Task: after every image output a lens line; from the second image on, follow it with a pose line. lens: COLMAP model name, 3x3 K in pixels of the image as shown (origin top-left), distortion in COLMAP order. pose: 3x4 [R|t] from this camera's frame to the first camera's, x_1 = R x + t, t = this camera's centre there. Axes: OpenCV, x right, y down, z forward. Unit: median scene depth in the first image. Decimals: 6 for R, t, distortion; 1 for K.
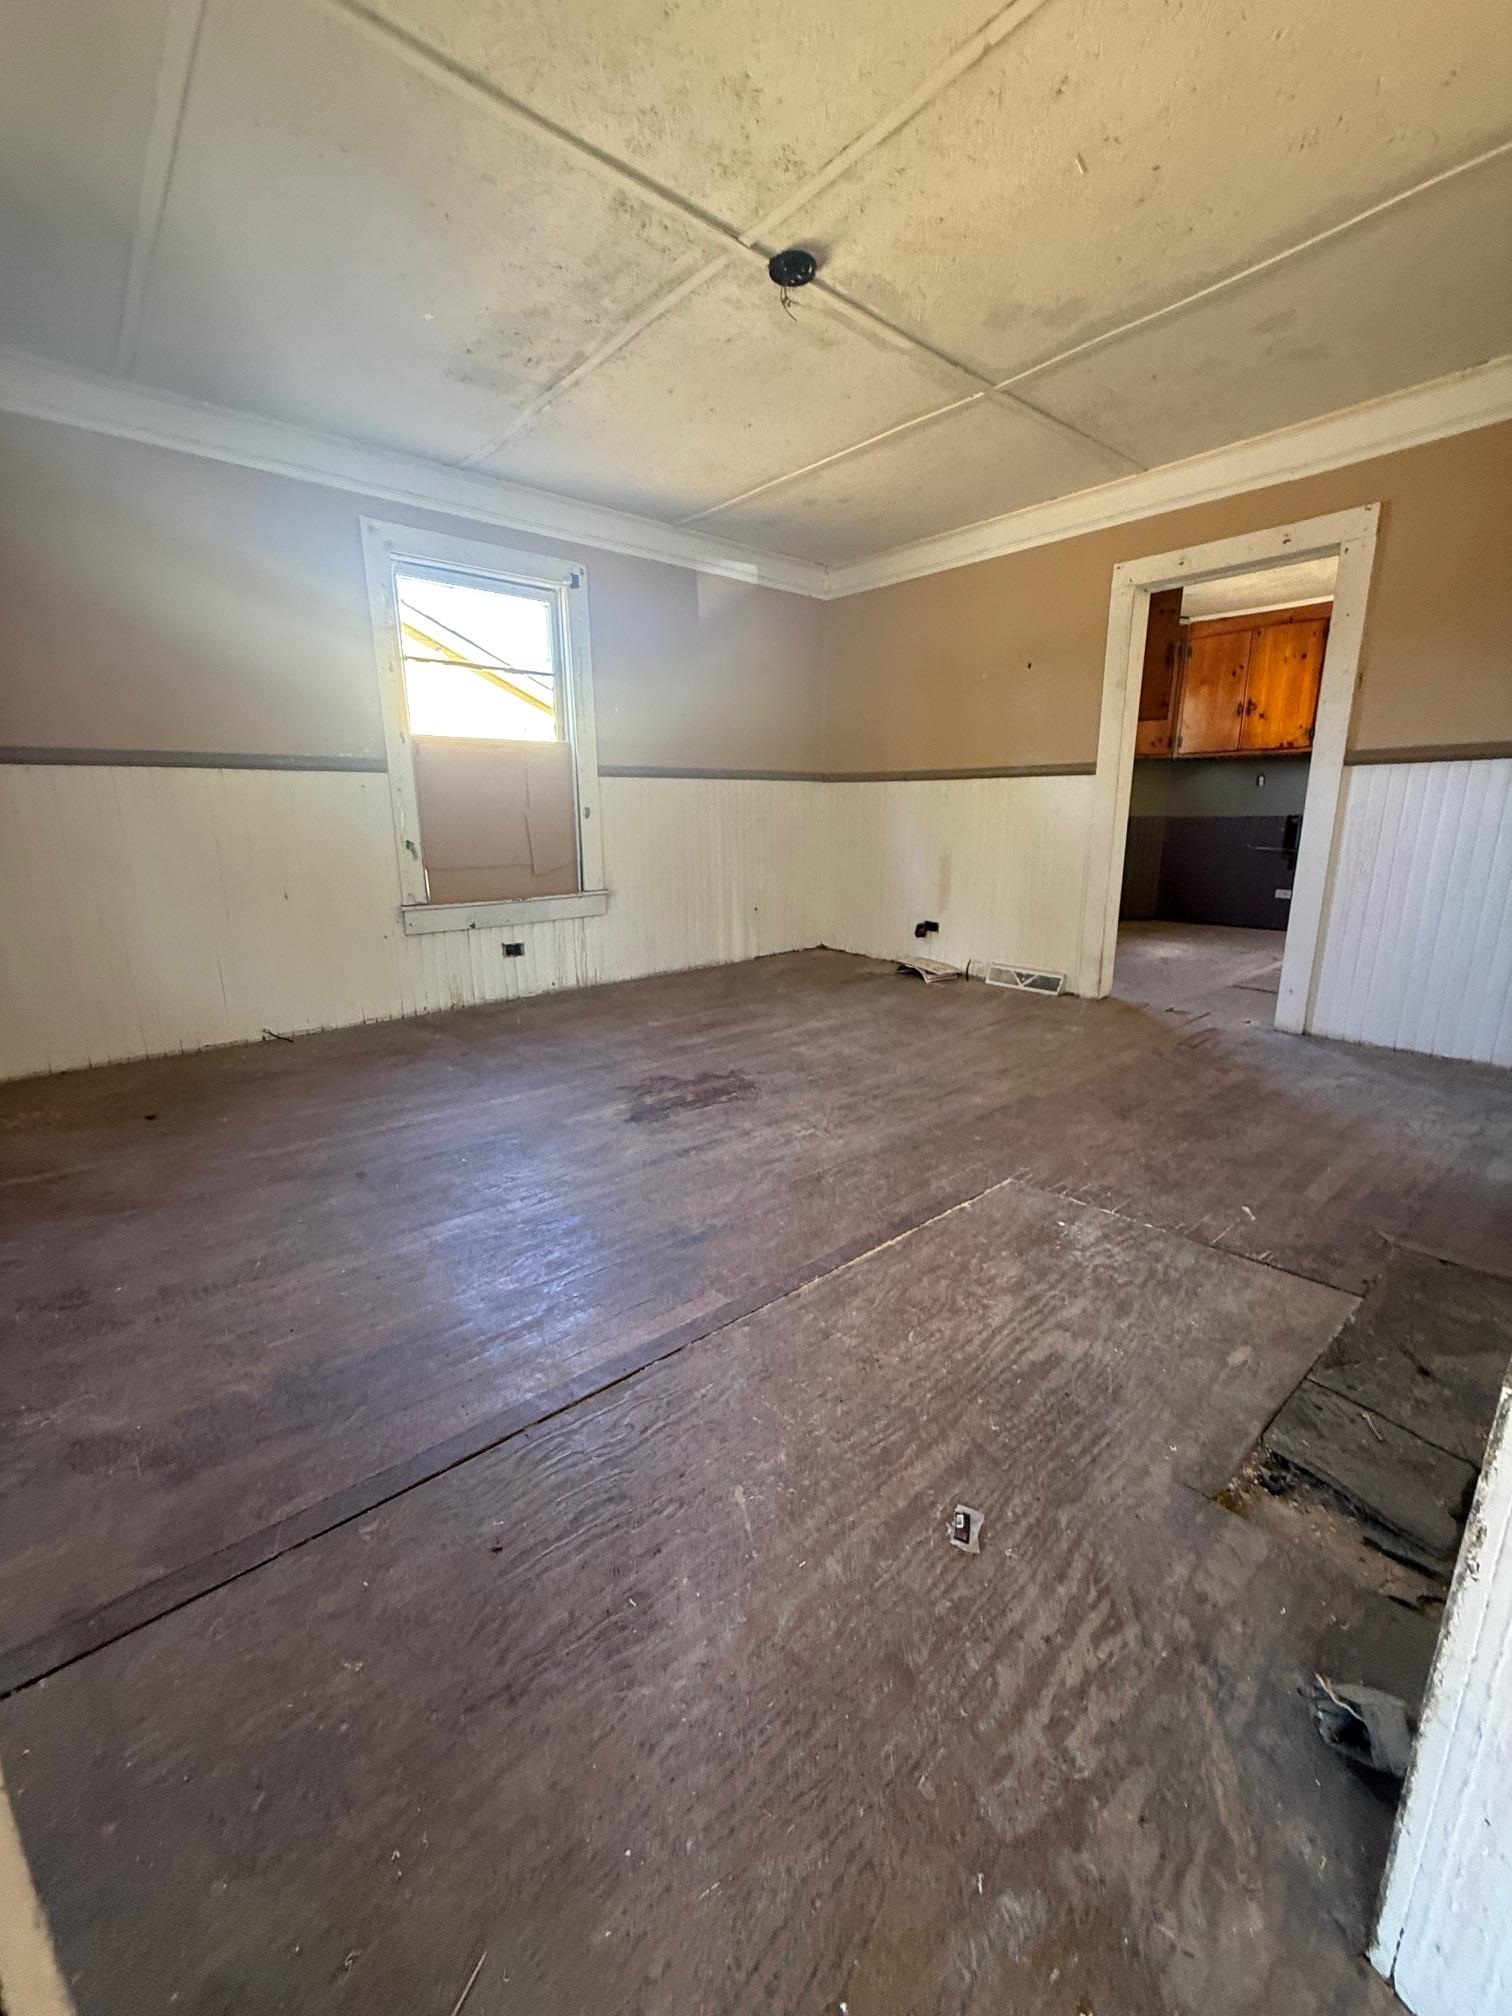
lens RADIAL K [[811.5, 0, 754.7], [0, 811.5, 1008.1], [0, 0, 1]] dist [0.001648, 0.000307]
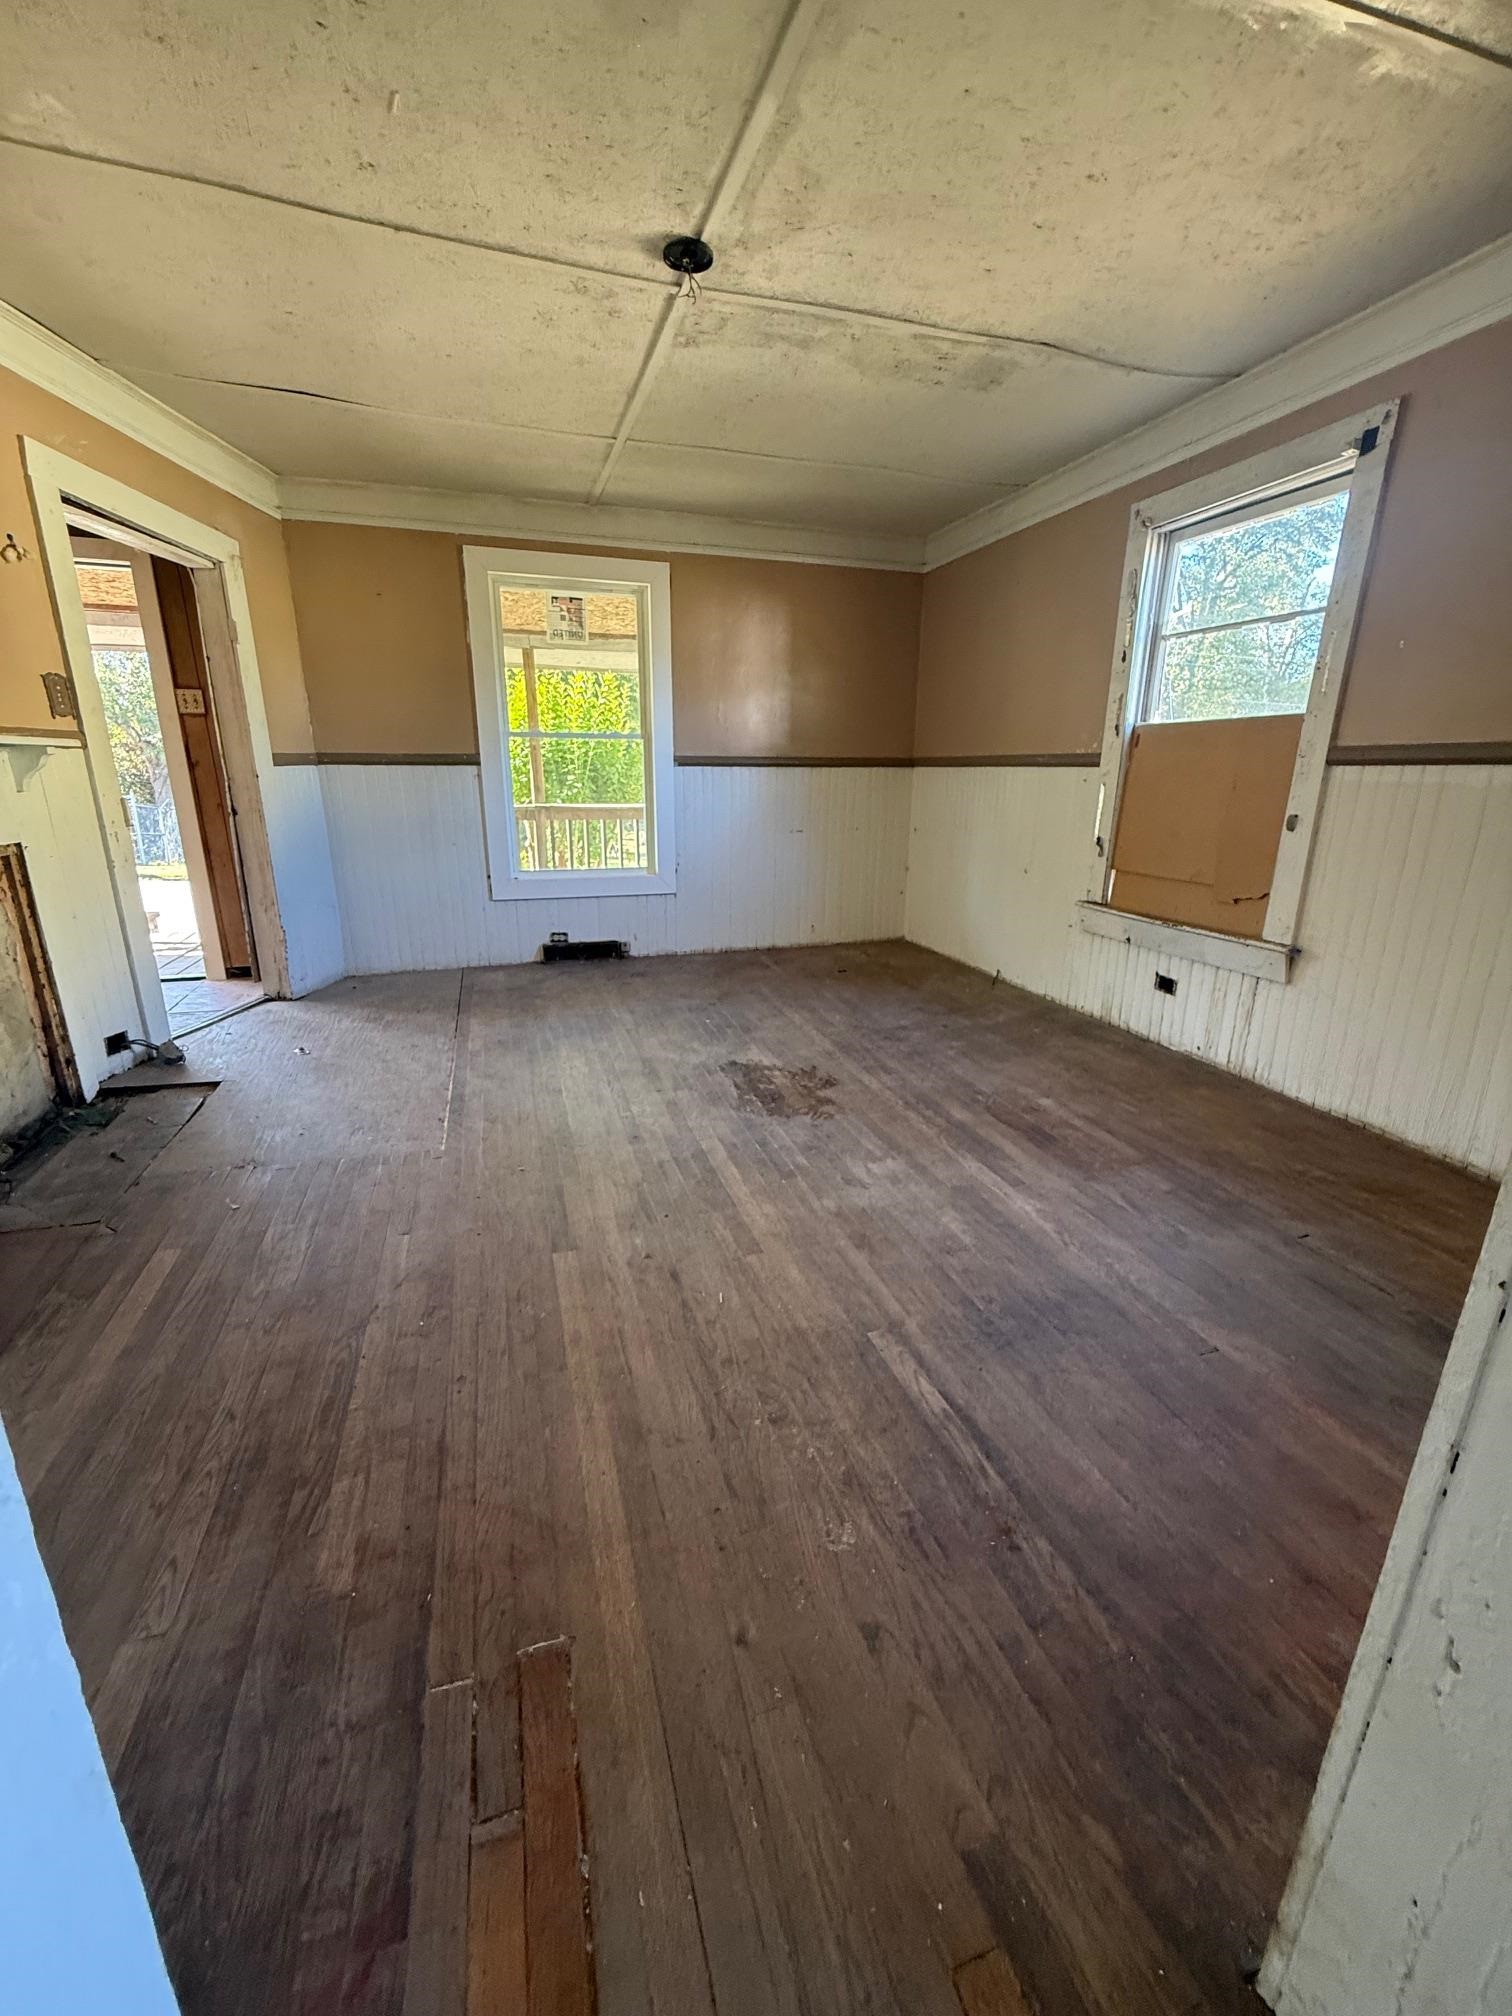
lens RADIAL K [[811.5, 0, 752.4], [0, 811.5, 1006.4], [0, 0, 1]] dist [0.001648, 0.000307]
pose [[-0.399931, 0.262123, -0.878263, 0.734665], [-0.220358, 0.902627, 0.369738, -0.328803], [0.889661, 0.341402, -0.303228, 1.123592]]
